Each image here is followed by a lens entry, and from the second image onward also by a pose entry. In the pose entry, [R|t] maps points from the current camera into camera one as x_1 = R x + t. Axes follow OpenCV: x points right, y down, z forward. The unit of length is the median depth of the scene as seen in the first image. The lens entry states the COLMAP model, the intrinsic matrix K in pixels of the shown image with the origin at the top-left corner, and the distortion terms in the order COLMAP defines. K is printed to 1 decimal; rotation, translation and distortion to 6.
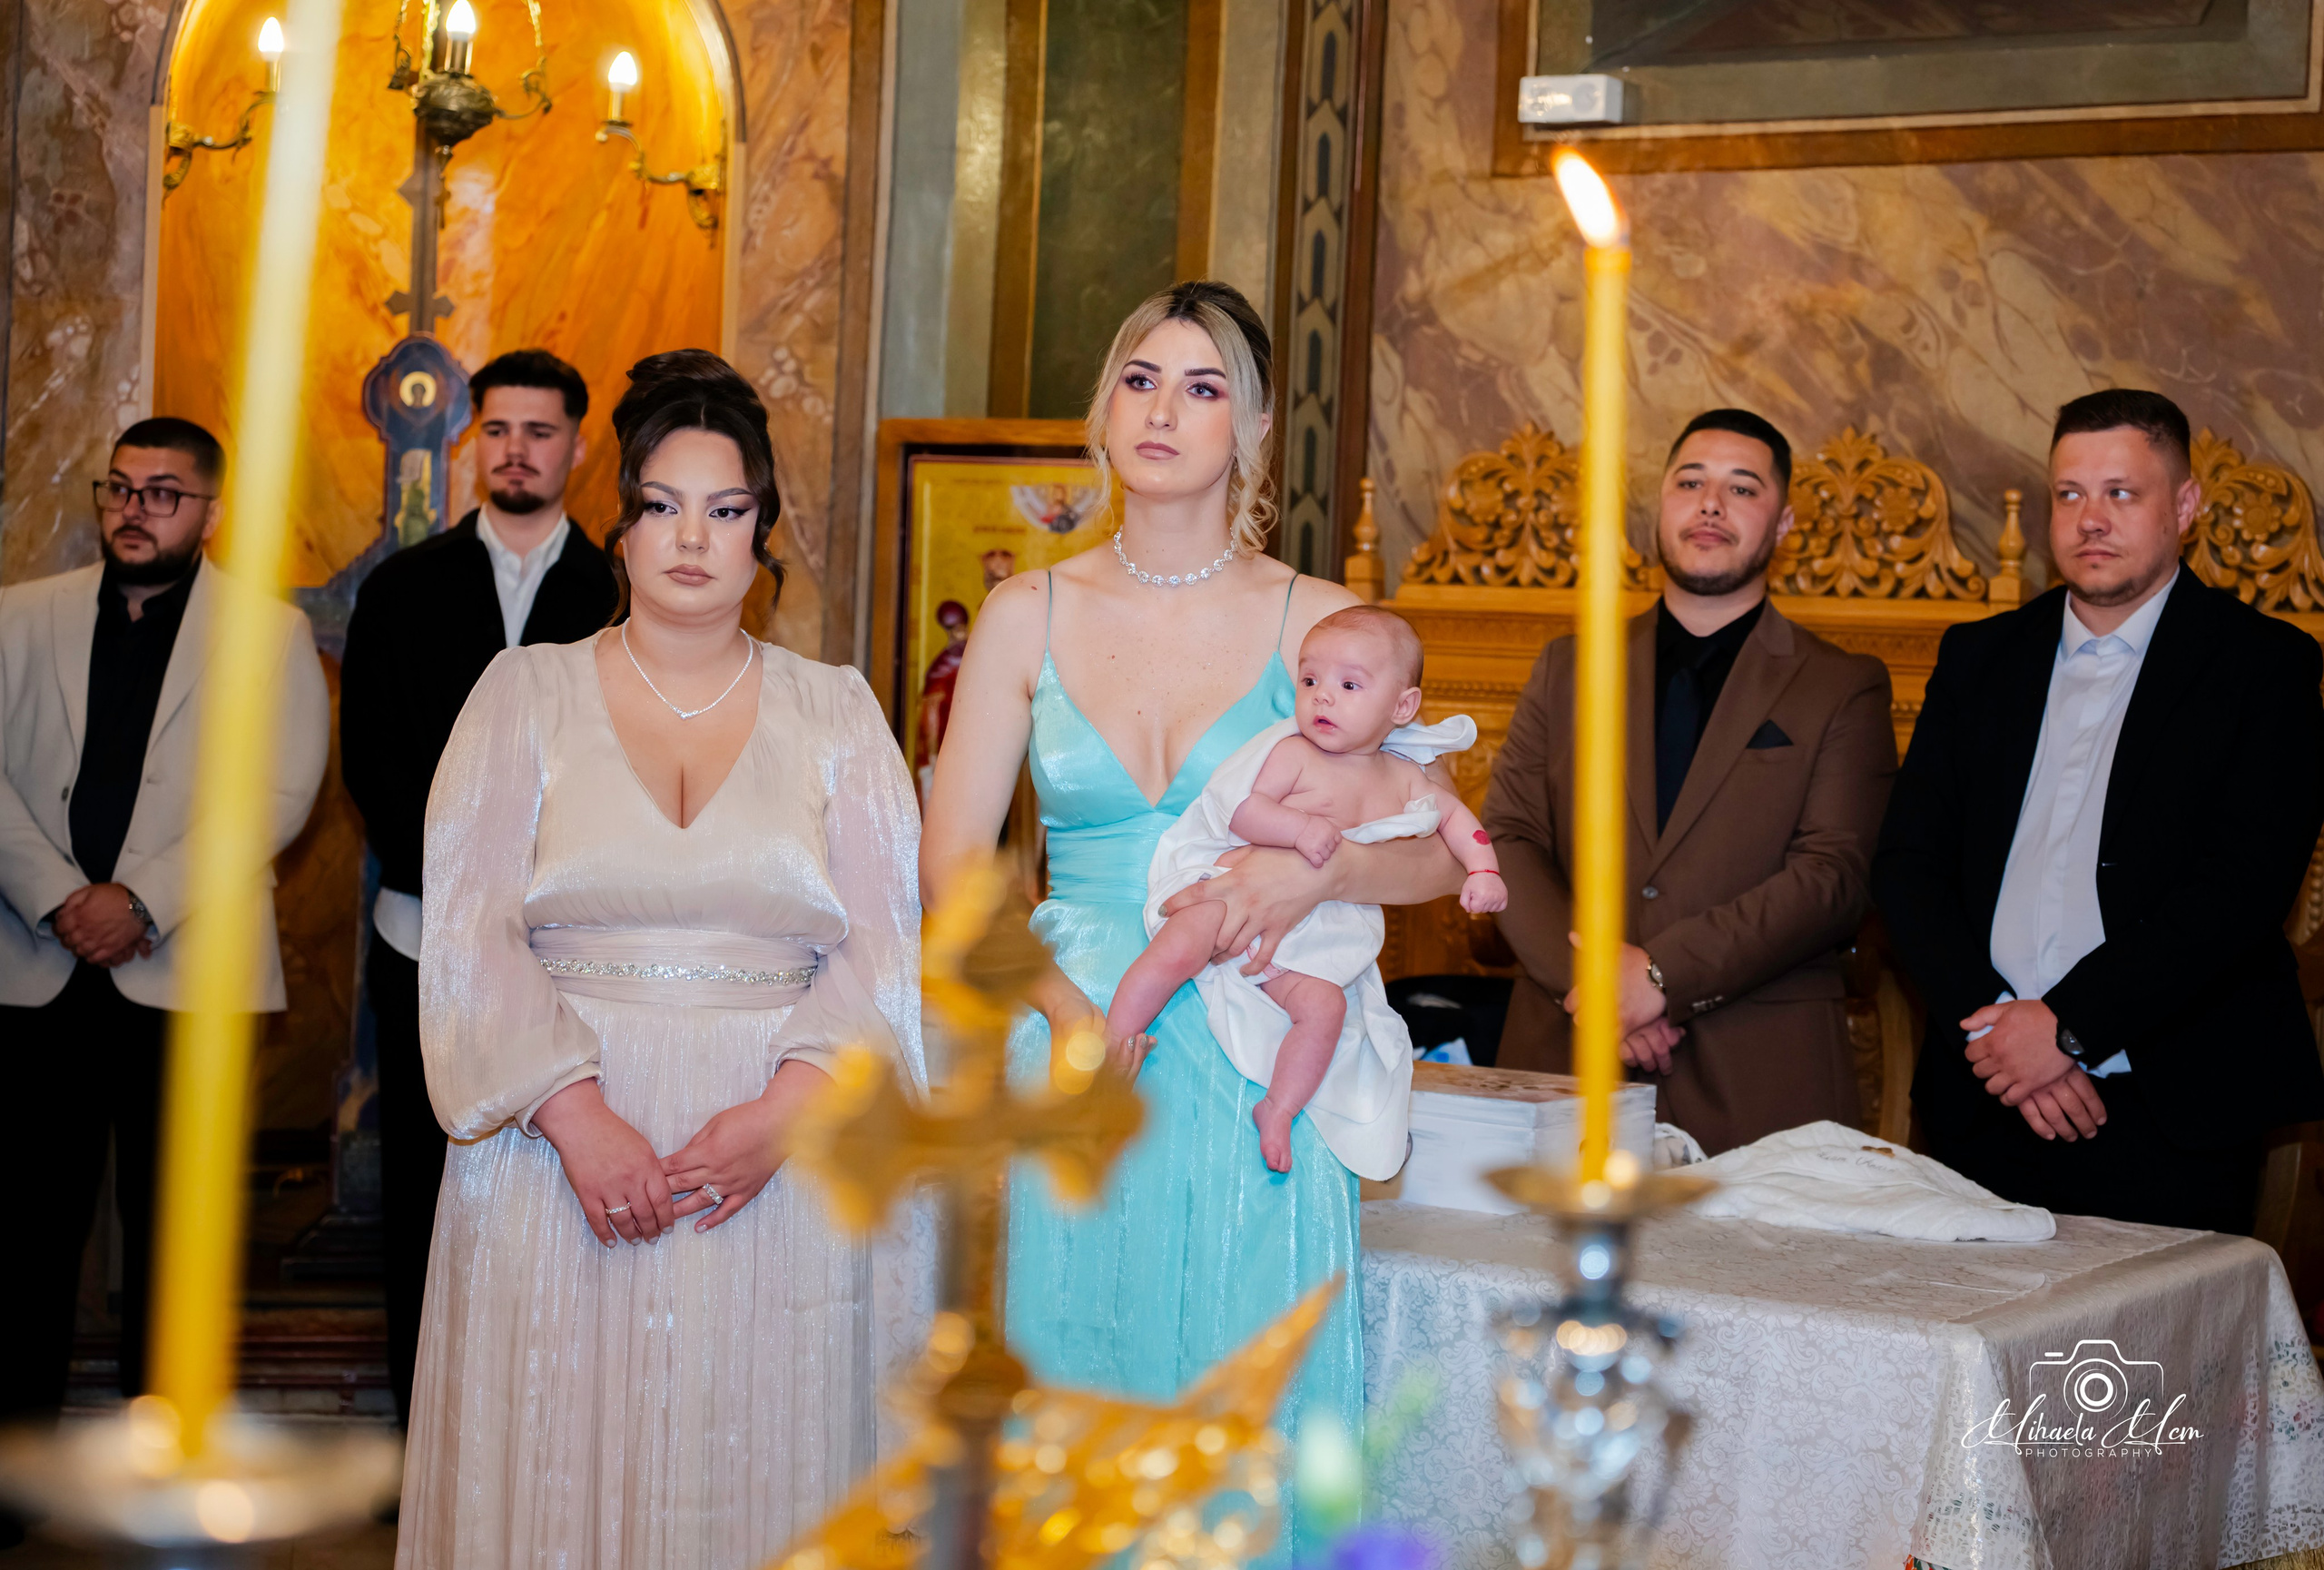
lens RADIAL K [[3600.0, 0, 1162.2], [0, 3600.0, 781.4], [0, 0, 1]] dist [-0.051426, 0.000000]
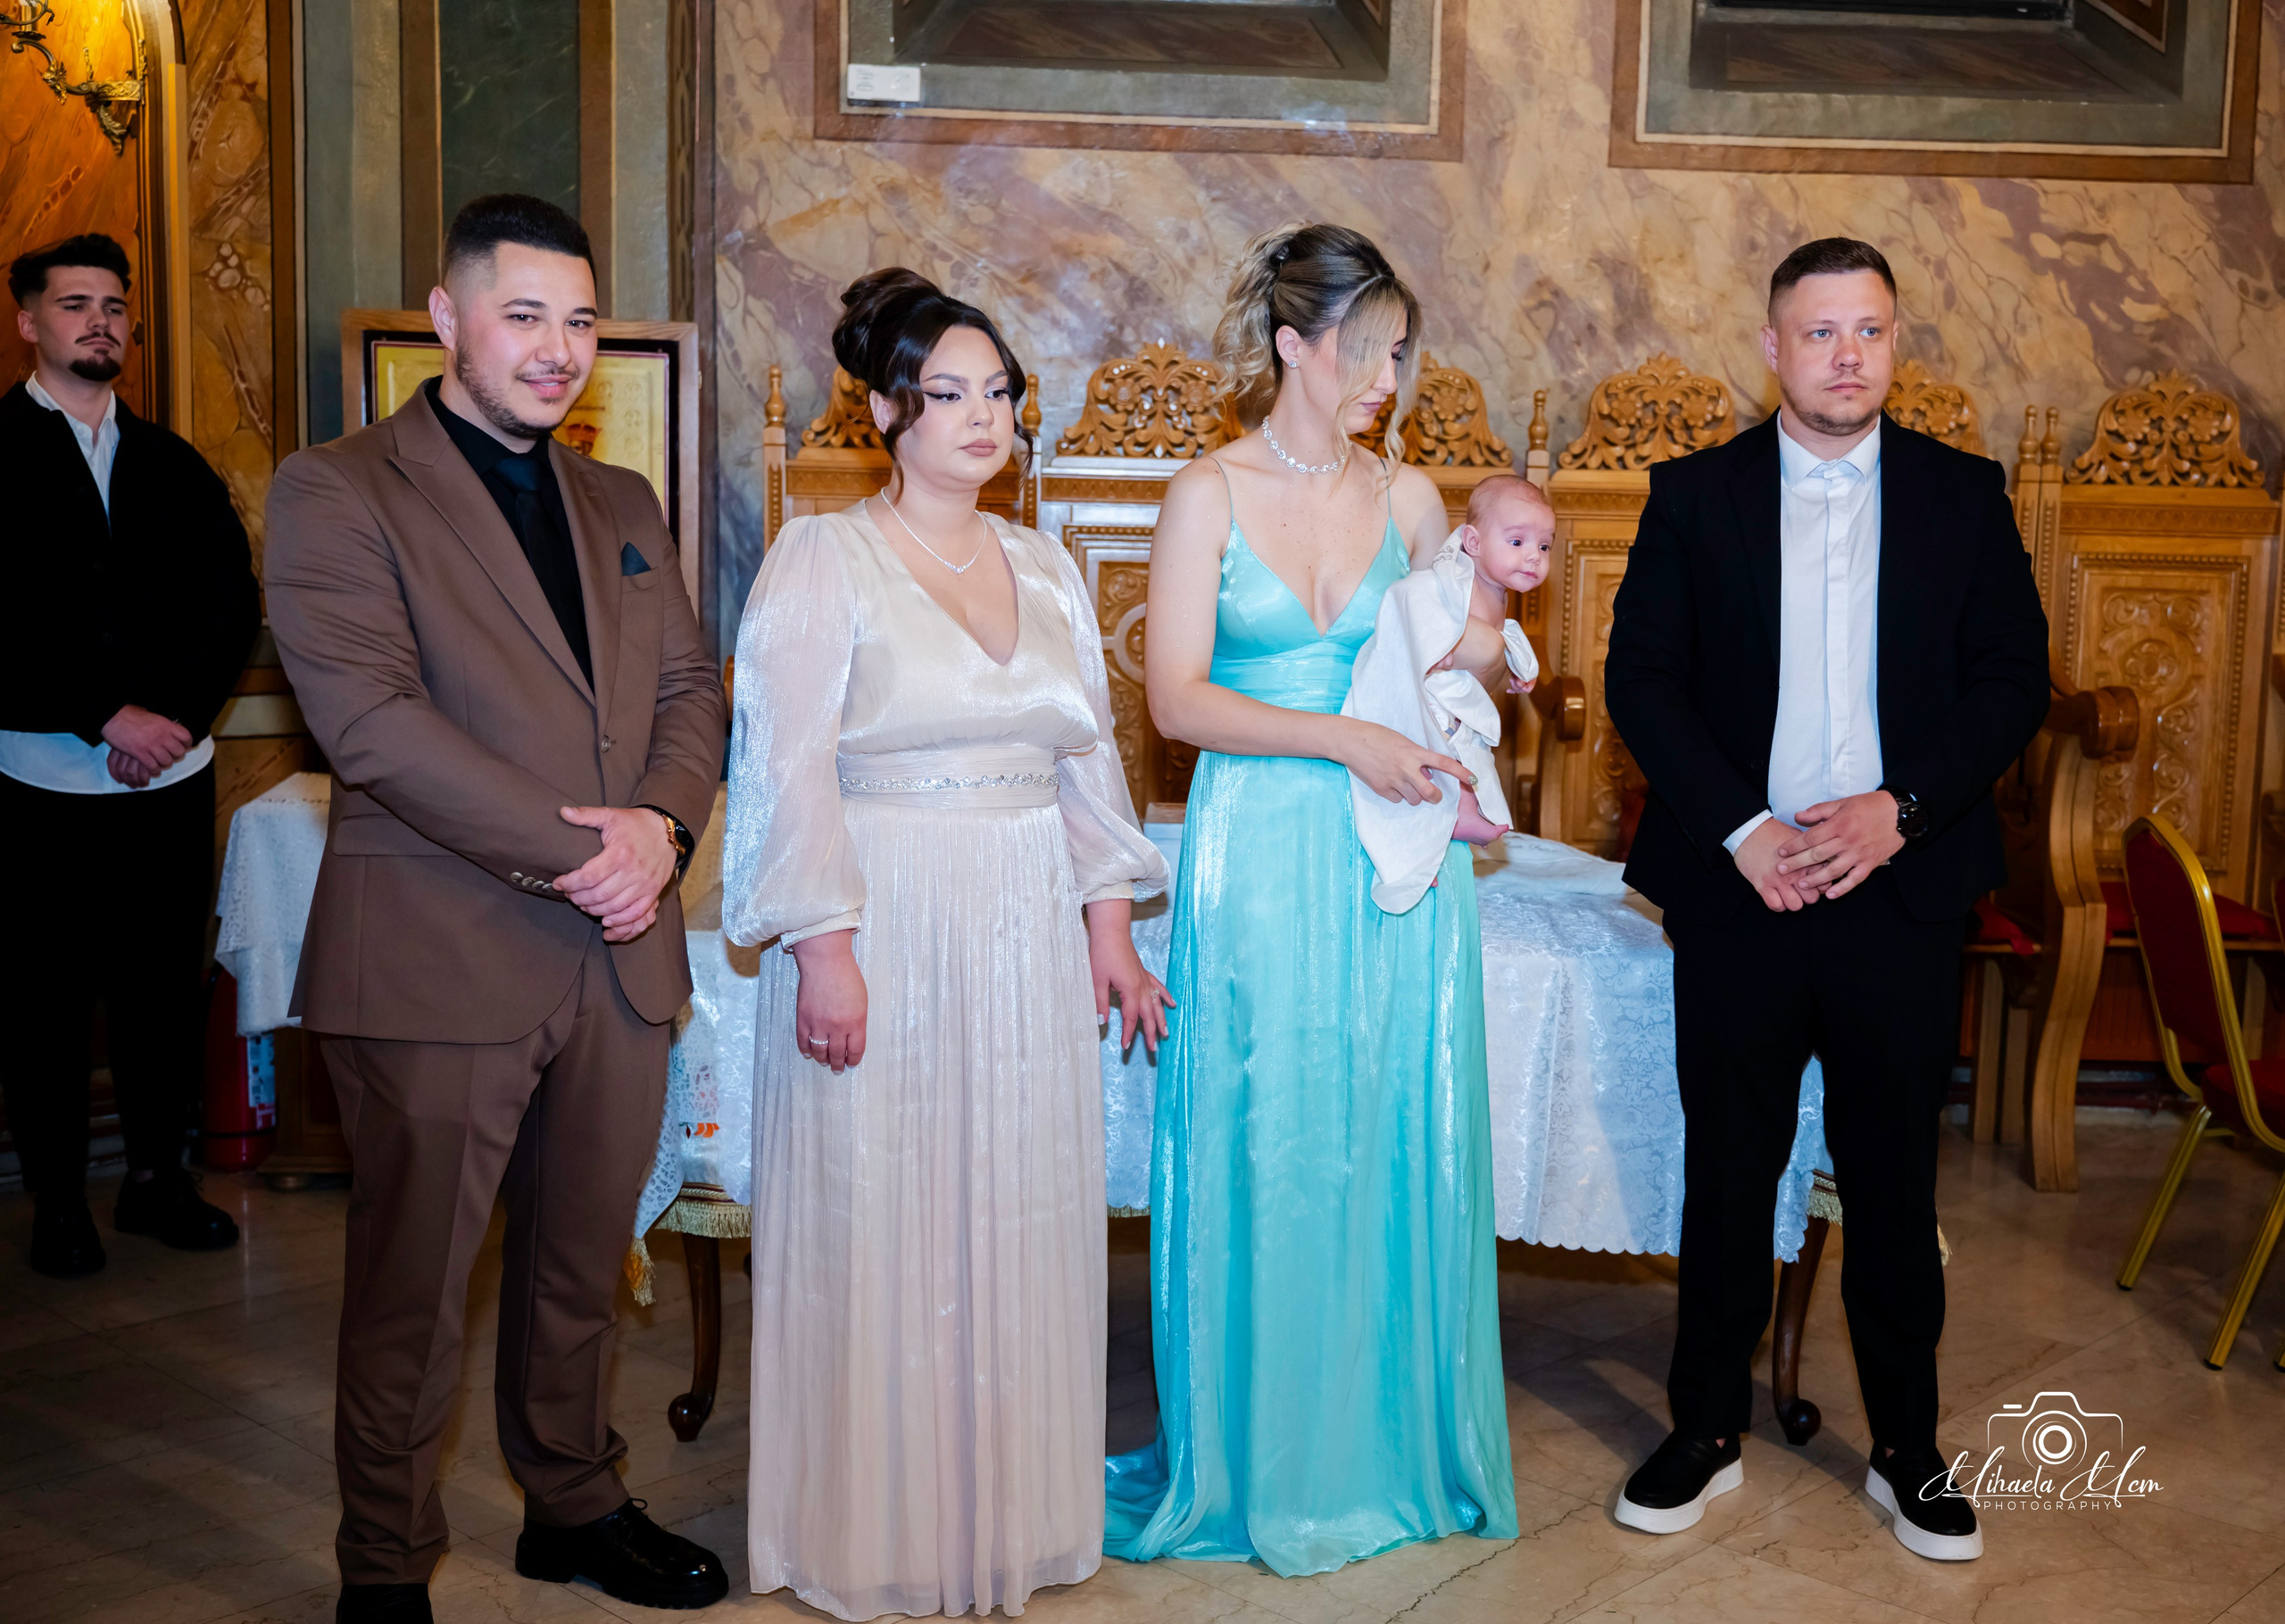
lens RADIAL K [[2348.4, 0, 1142.6], [0, 2348.4, 814.5], [0, 0, 1]] dist [-0.005093, 0.000000]
pose [[0.828059, -0.091704, 0.553090, -0.315881], [0.029045, 0.992224, 0.121029, -0.020567], [-0.559888, -0.084155, 0.824284, 0.189685]]
